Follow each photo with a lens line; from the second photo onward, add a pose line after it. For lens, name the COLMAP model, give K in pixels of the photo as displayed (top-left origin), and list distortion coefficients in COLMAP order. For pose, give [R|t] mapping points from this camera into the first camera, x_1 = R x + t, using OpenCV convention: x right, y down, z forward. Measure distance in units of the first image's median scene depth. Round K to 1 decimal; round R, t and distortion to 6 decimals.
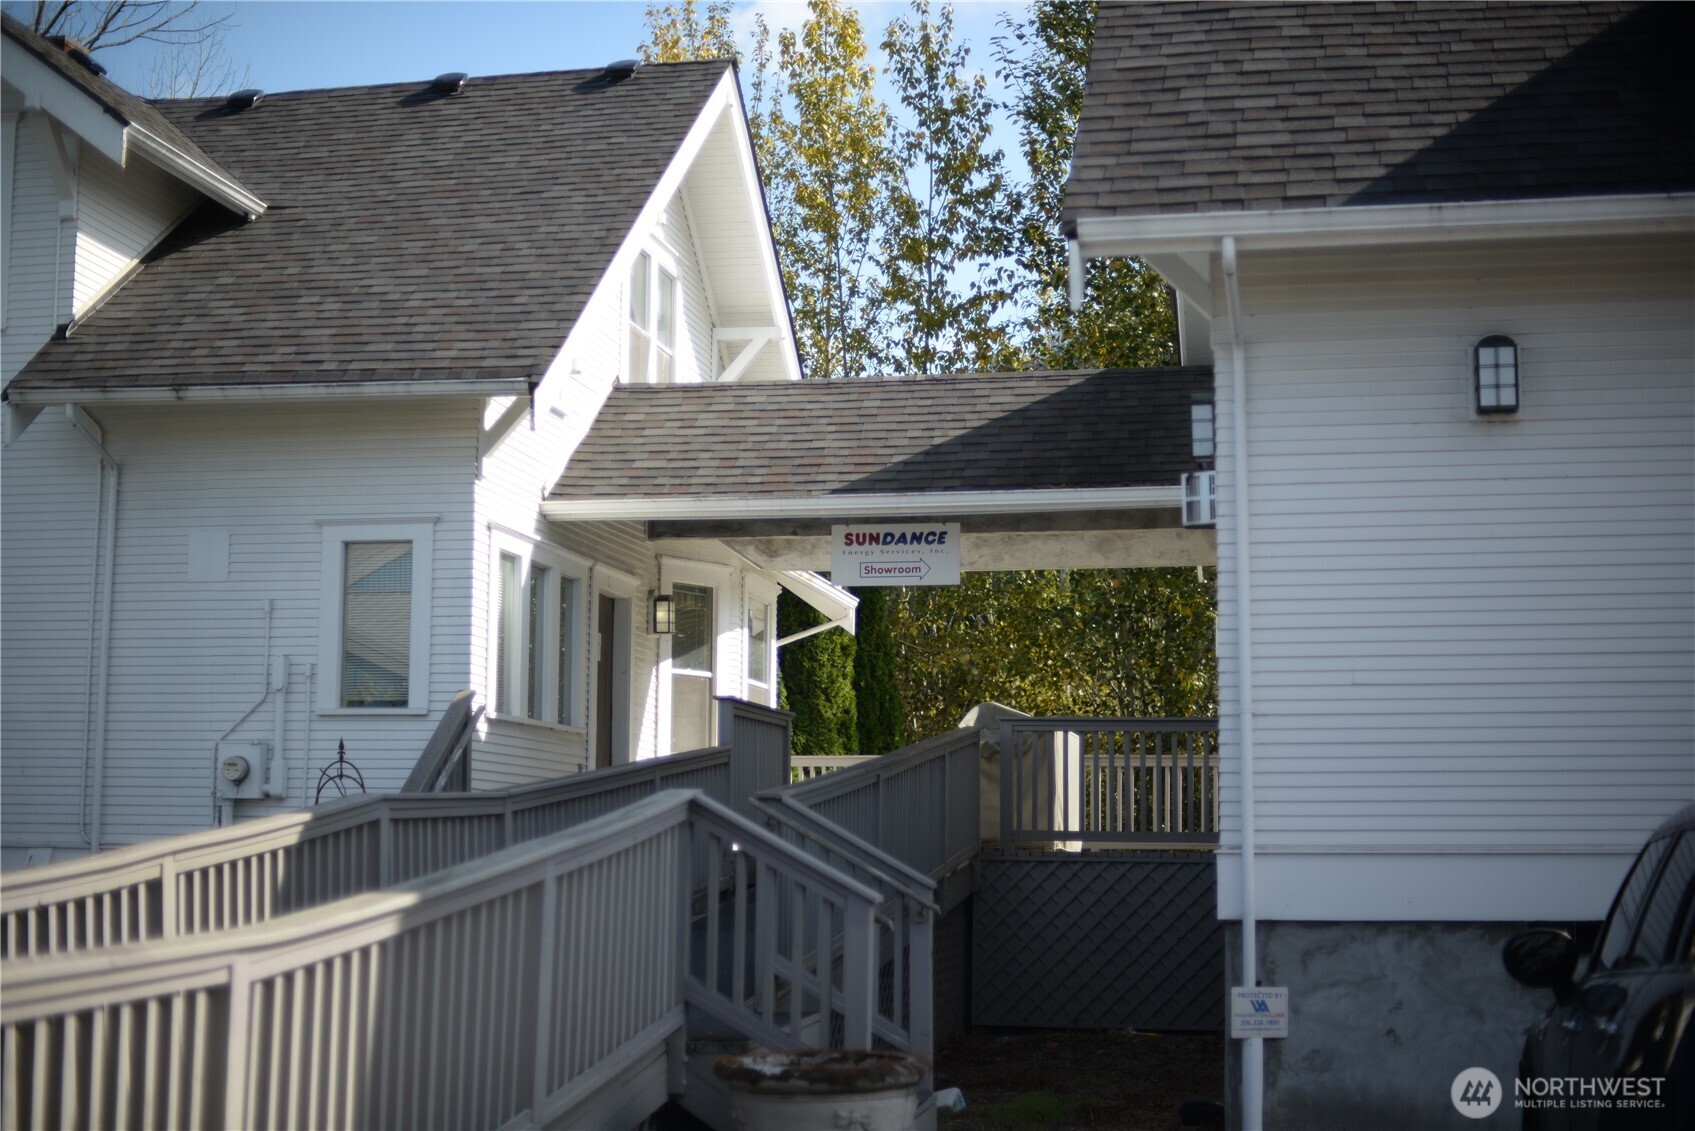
lens RADIAL K [[2426.6, 0, 847.5], [0, 2426.6, 565.5], [0, 0, 1]] dist [-0.123359, 0.162823]
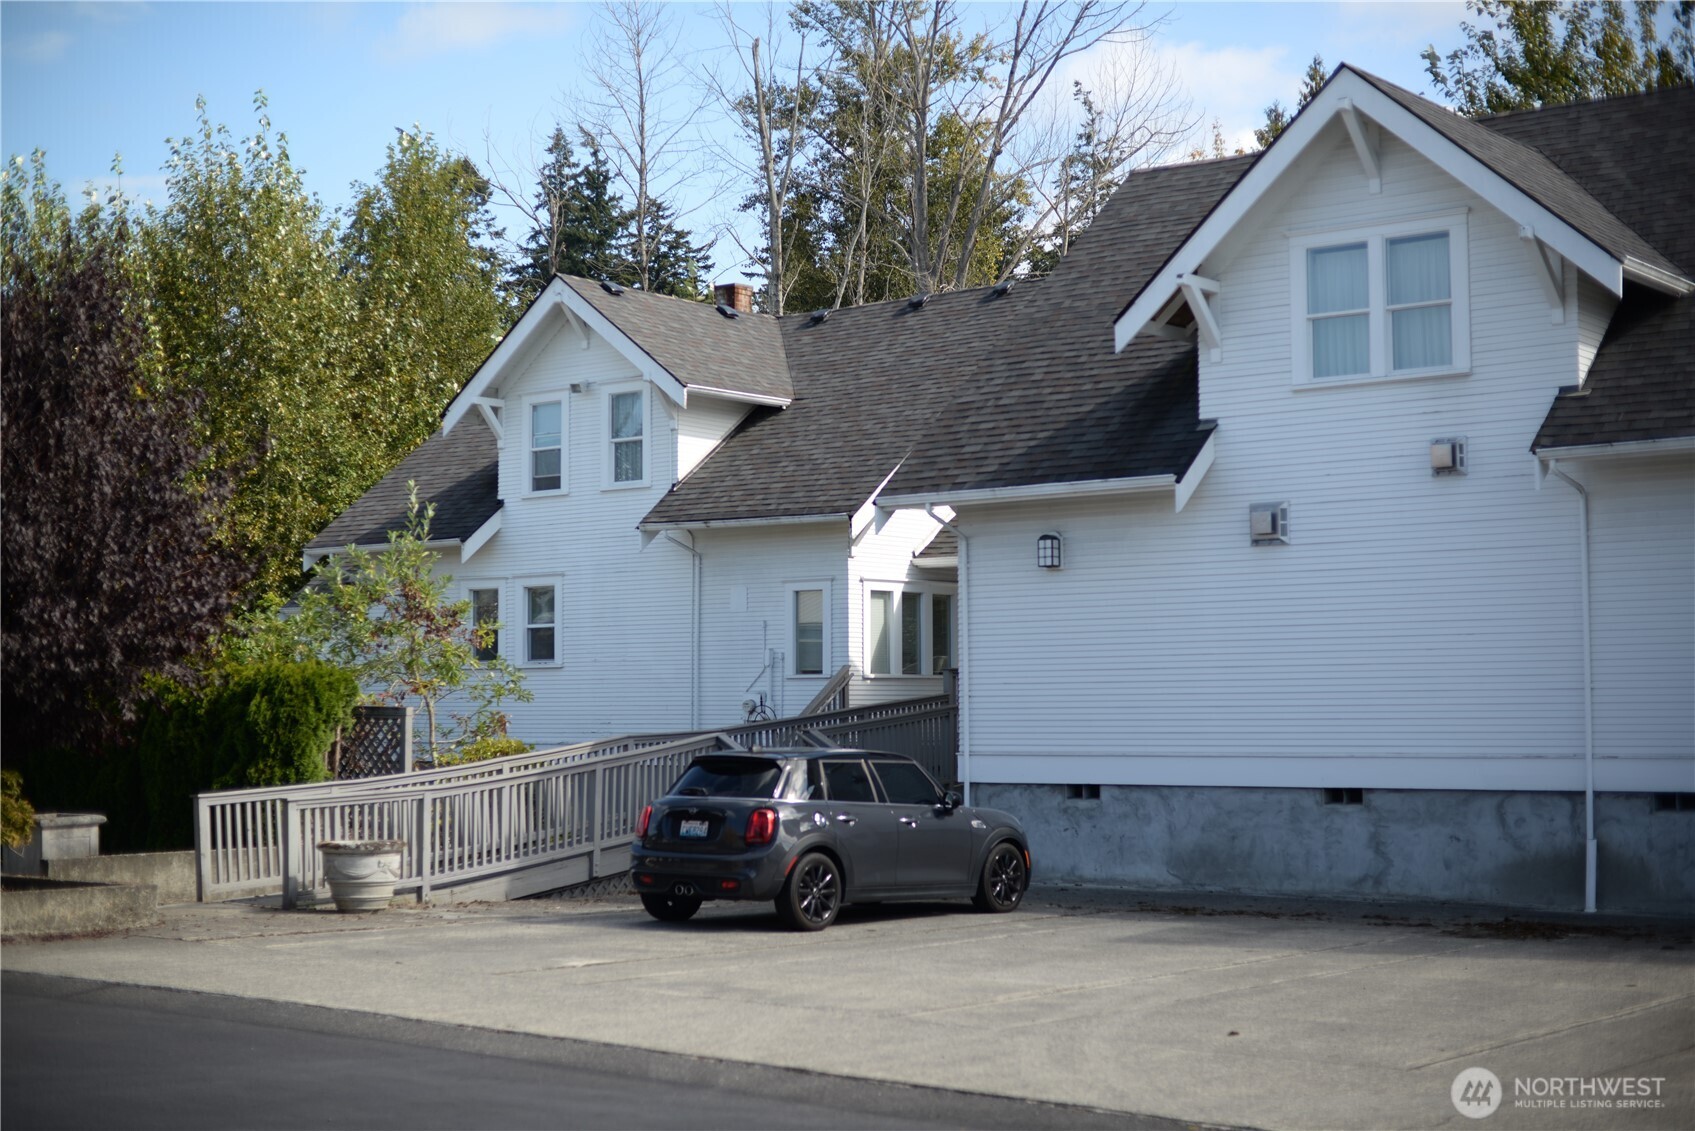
lens RADIAL K [[2426.6, 0, 847.5], [0, 2426.6, 565.5], [0, 0, 1]] dist [-0.123359, 0.162823]
pose [[0.885835, -0.038052, -0.462438, 0.748218], [0.065996, 0.996832, 0.044394, -0.115465], [0.459284, -0.069845, 0.885540, -0.741370]]
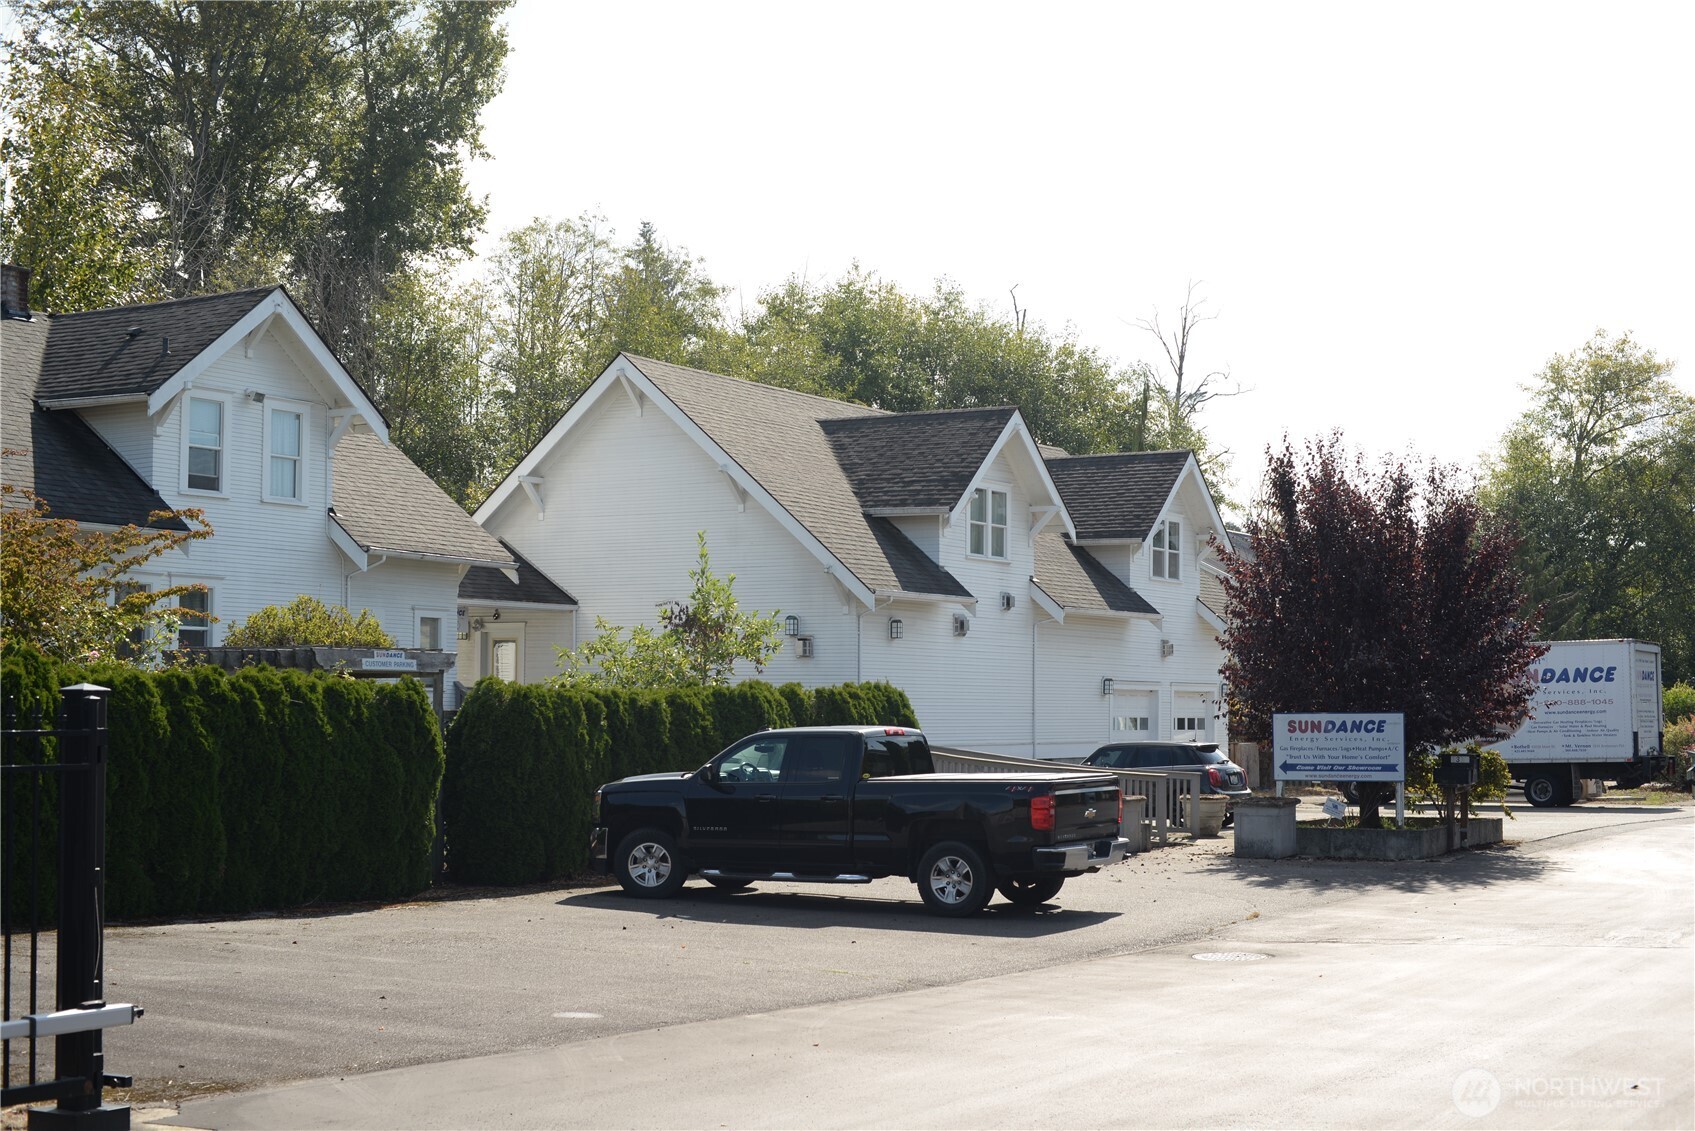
lens RADIAL K [[2426.6, 0, 847.5], [0, 2426.6, 565.5], [0, 0, 1]] dist [-0.123359, 0.162823]
pose [[0.336474, 0.052882, 0.940207, -2.268500], [-0.116899, 0.993045, -0.014019, -0.074904], [-0.934409, -0.105192, 0.340316, -0.188055]]
